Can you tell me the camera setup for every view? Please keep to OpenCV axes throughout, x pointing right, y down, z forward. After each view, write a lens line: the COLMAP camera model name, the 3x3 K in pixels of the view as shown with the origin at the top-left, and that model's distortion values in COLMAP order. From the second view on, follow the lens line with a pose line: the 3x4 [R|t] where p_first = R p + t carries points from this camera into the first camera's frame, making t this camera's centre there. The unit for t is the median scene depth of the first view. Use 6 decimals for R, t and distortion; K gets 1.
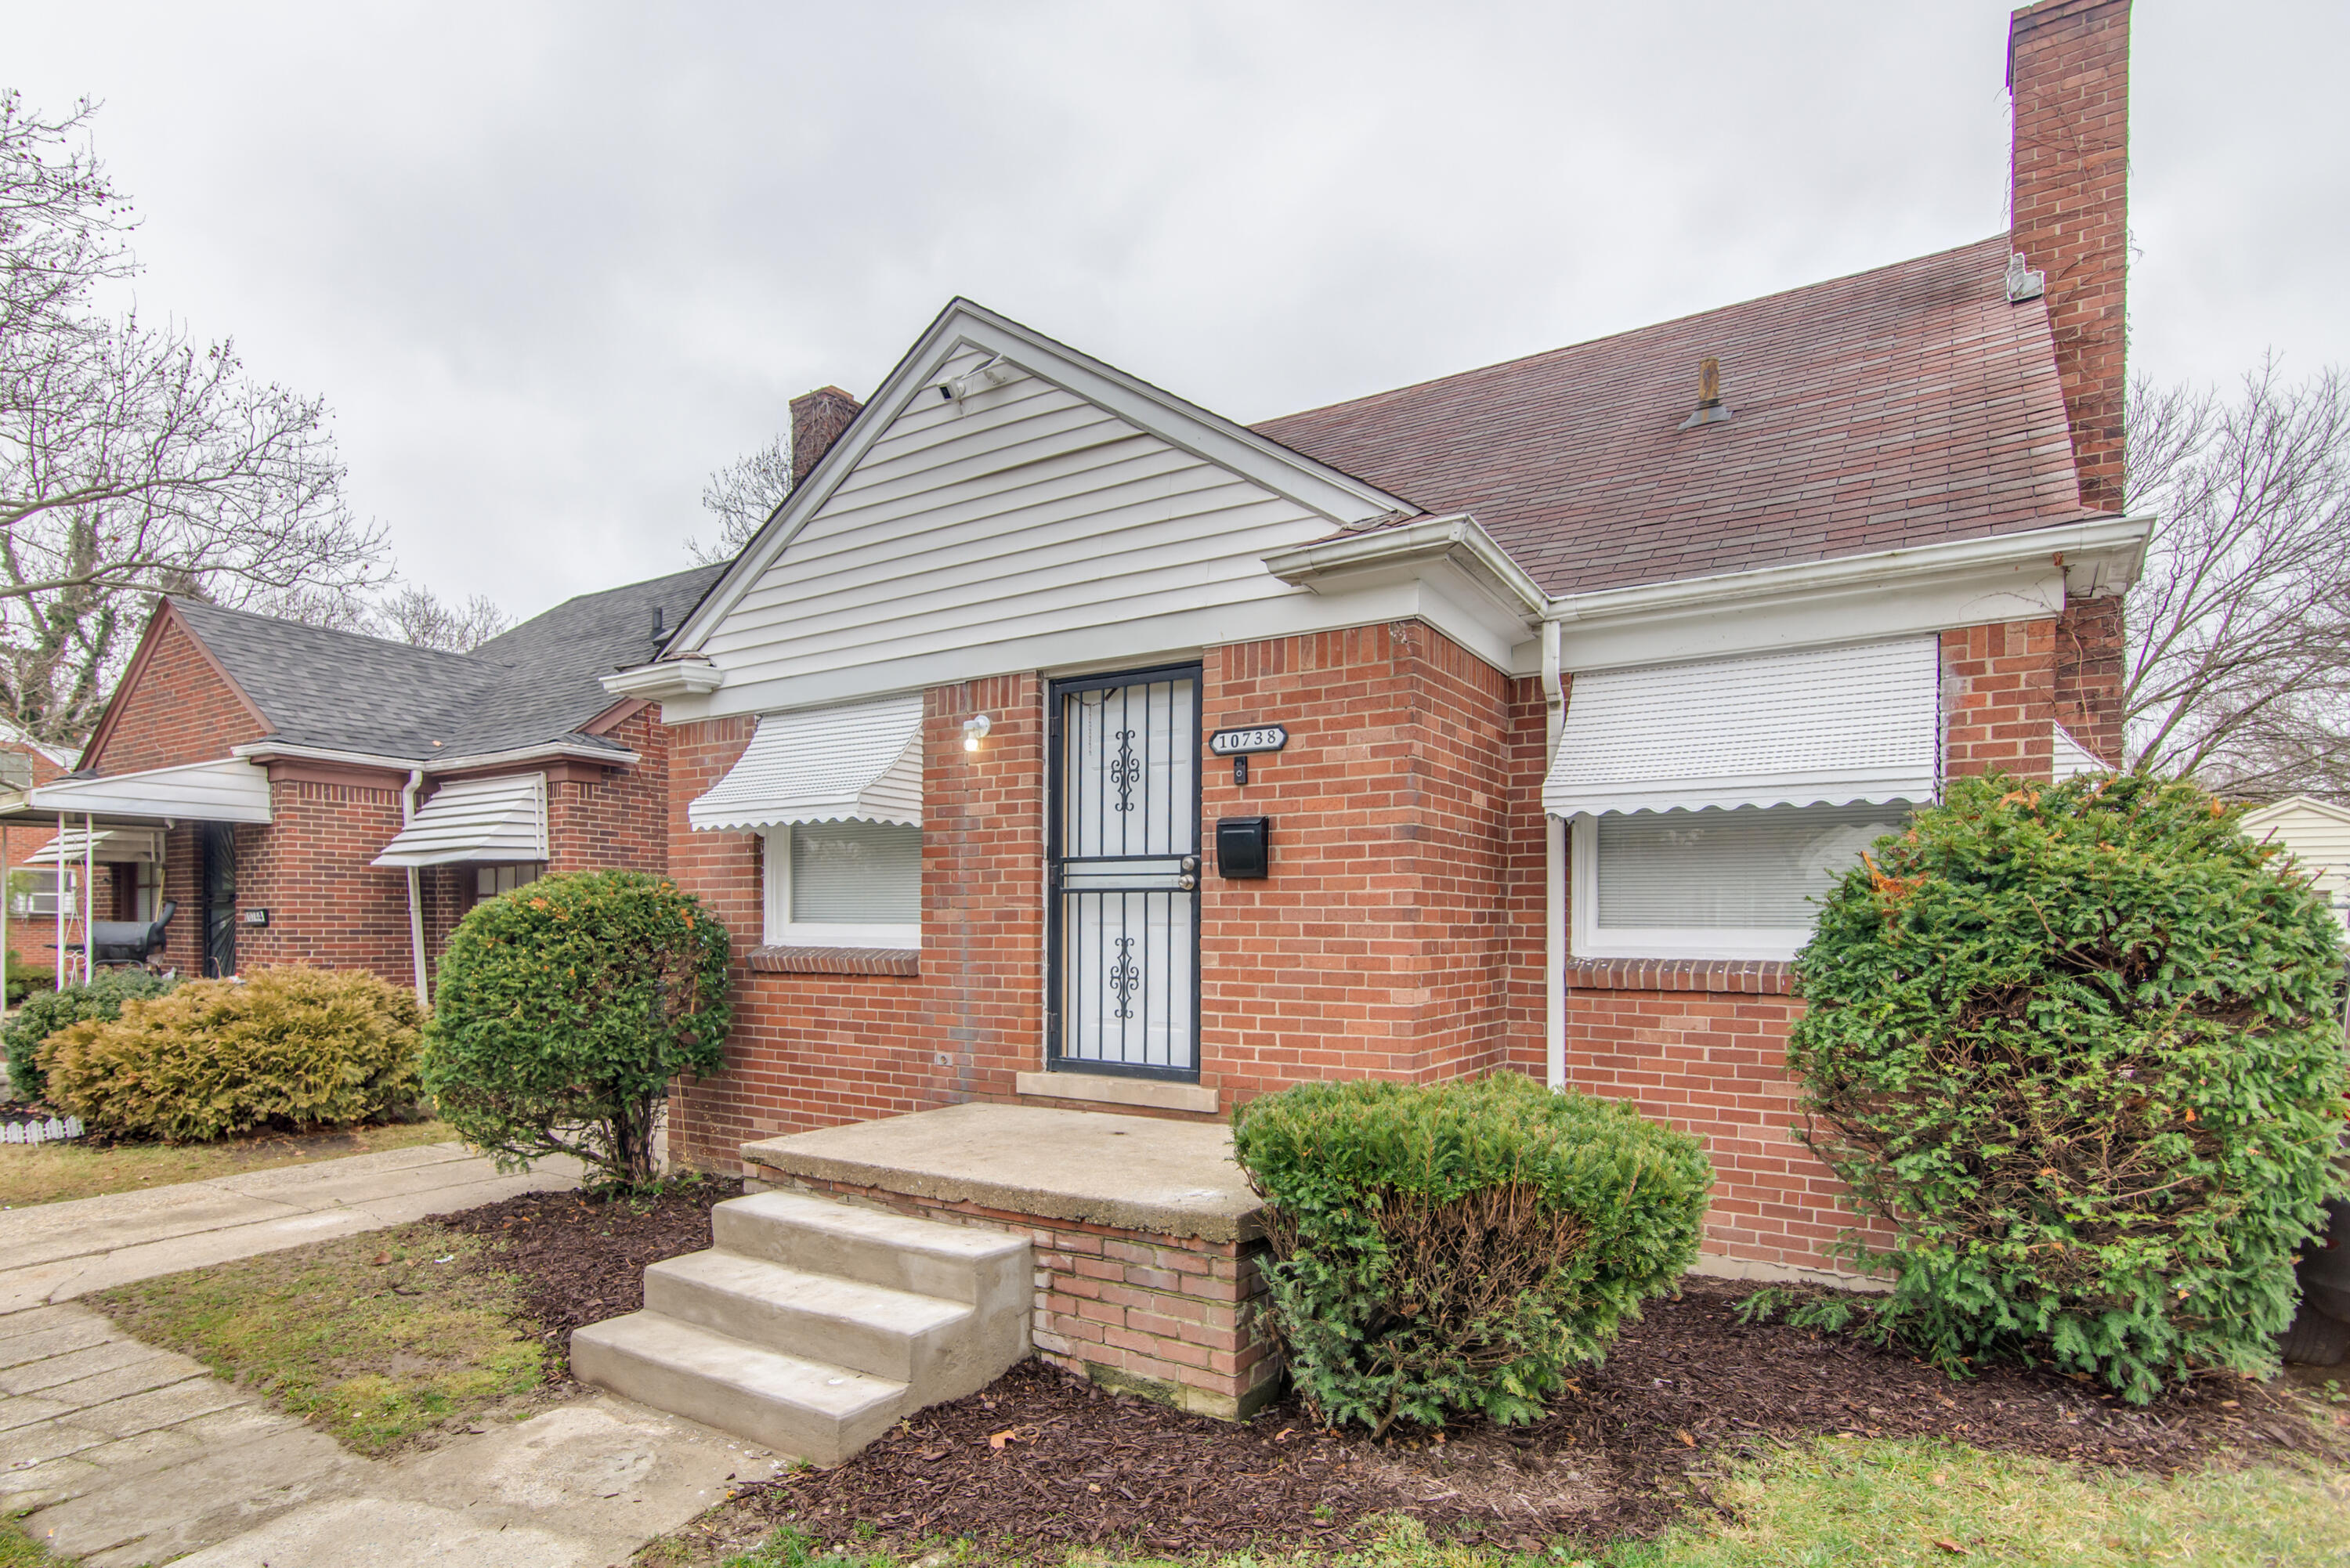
lens RADIAL K [[1234.4, 0, 1123.7], [0, 1234.4, 933.1], [0, 0, 1]] dist [0.000748, -0.000330]
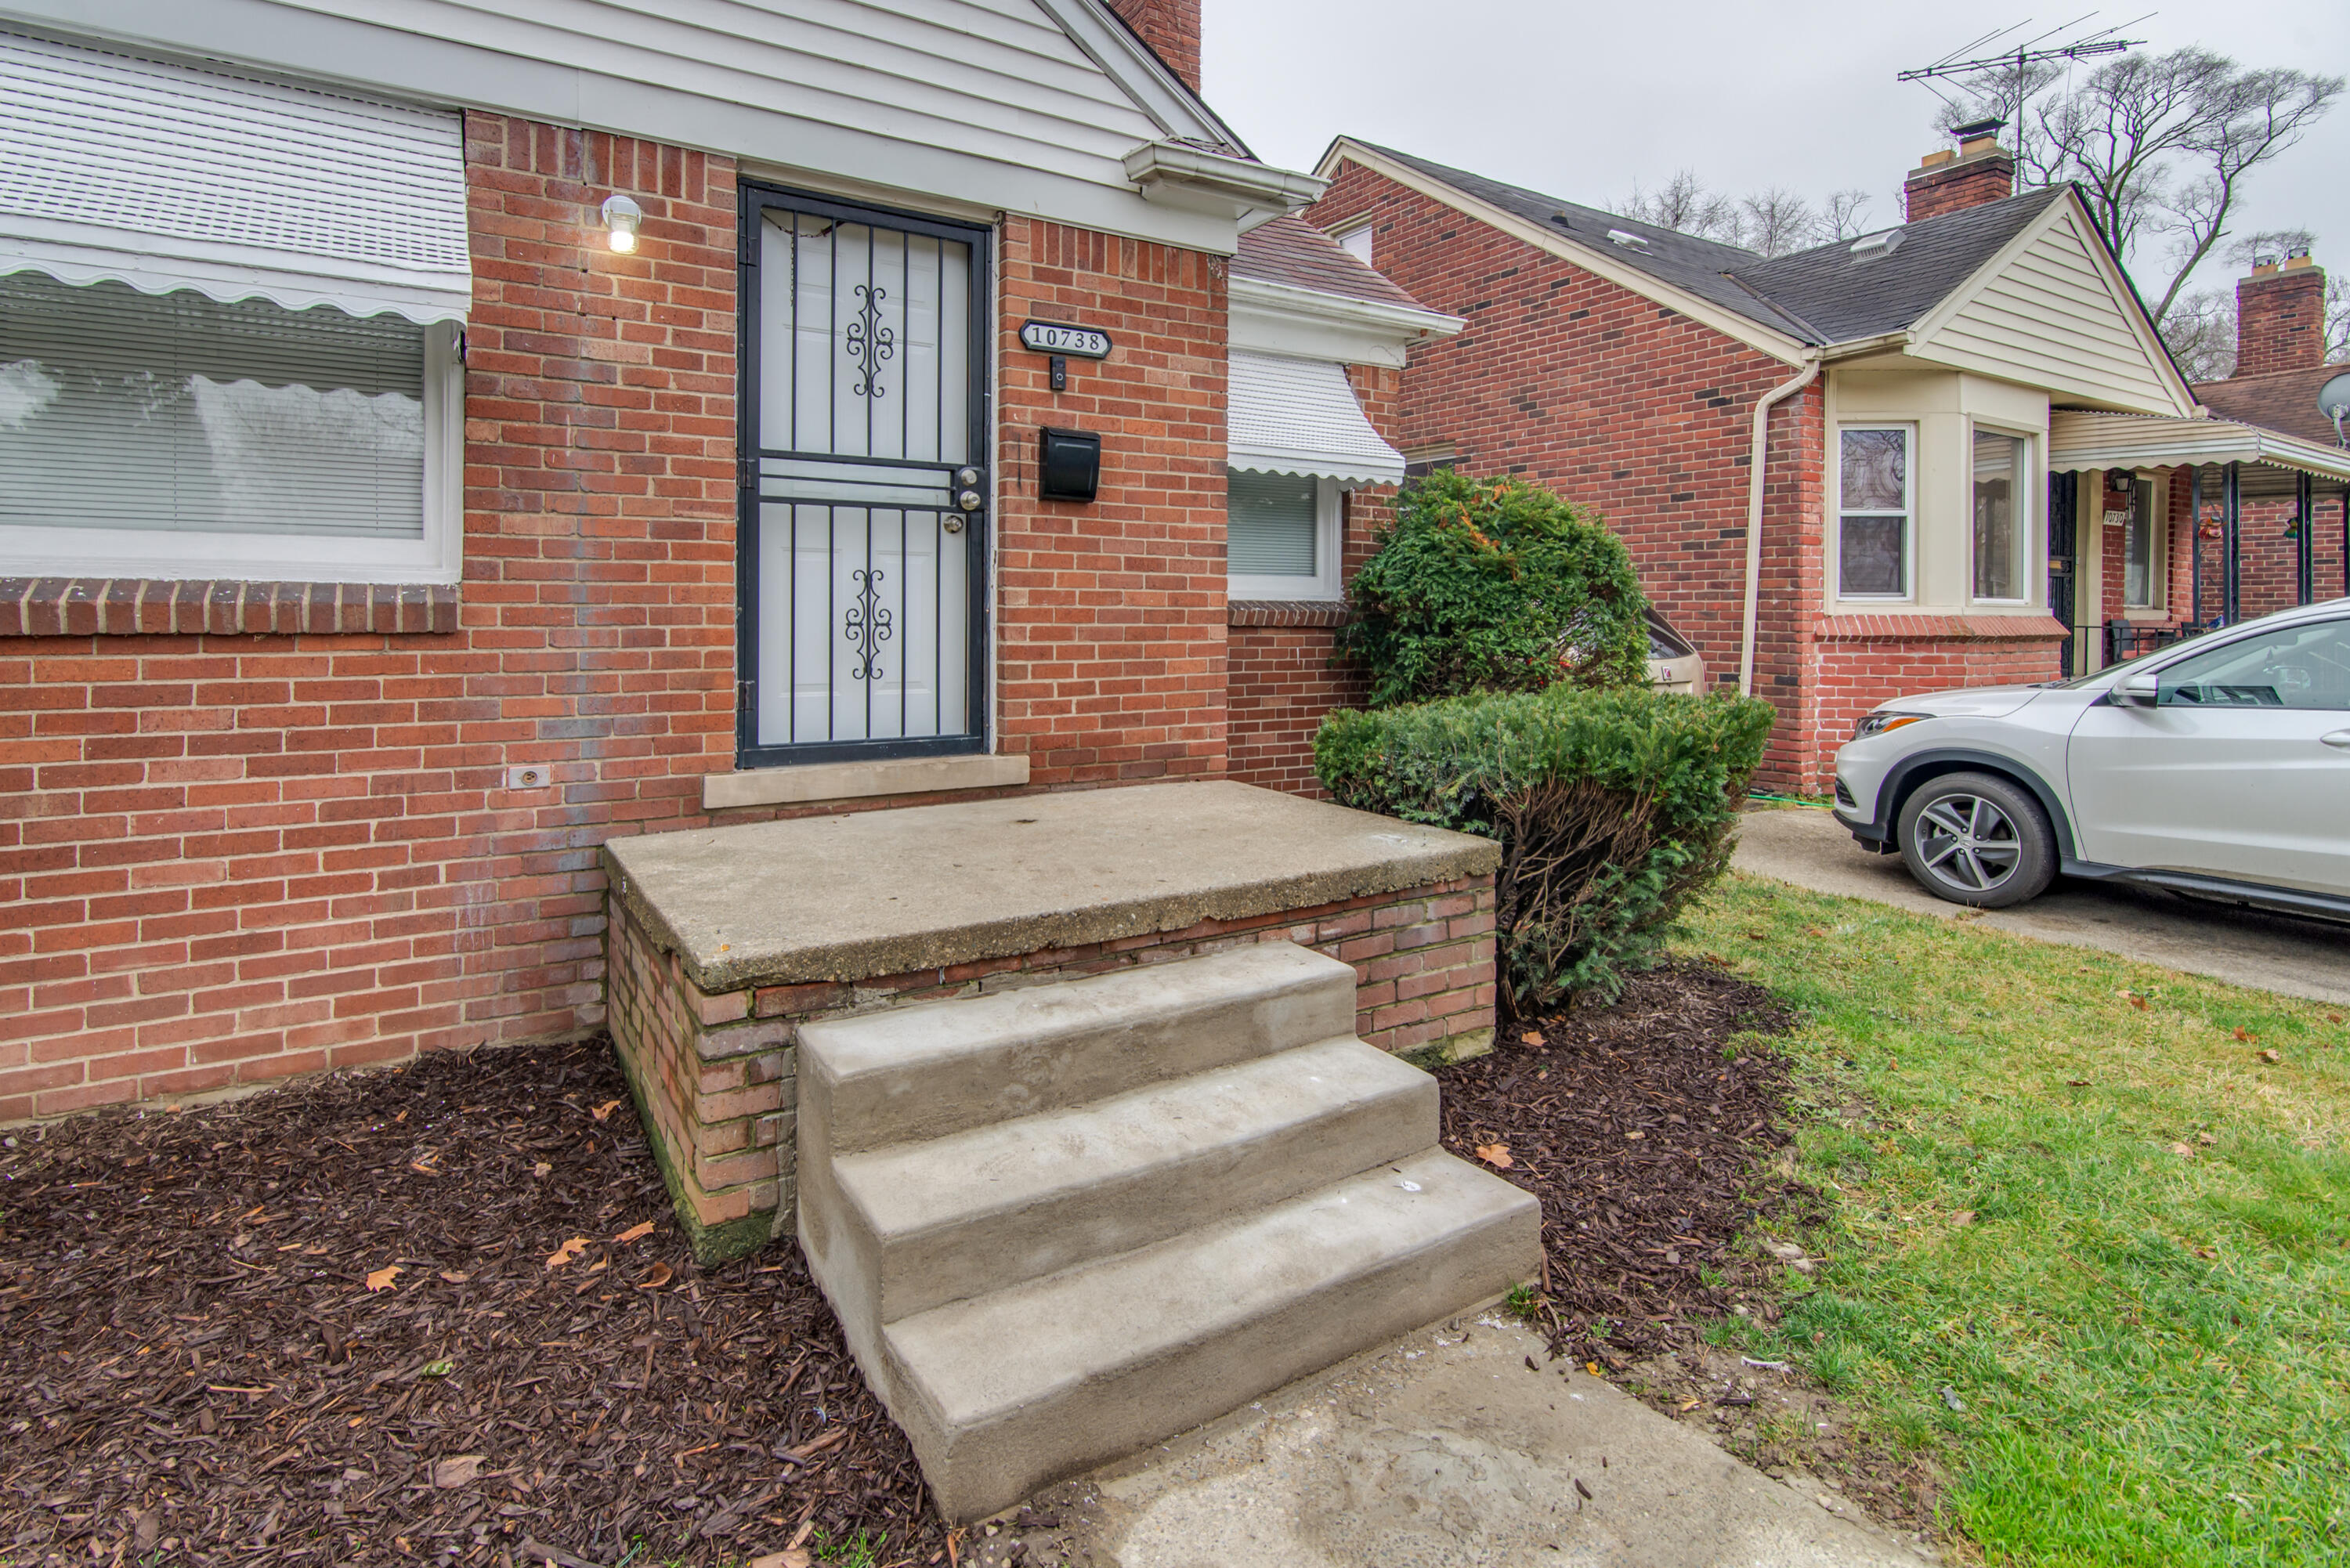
lens RADIAL K [[1202.9, 0, 1165.9], [0, 1202.9, 611.8], [0, 0, 1]] dist [0.003347, -0.000400]
pose [[0.402293, -0.005982, 0.915491, -0.596983], [-0.000022, 0.999979, 0.006544, 0.024819], [-0.915511, -0.002652, 0.402284, 0.565838]]
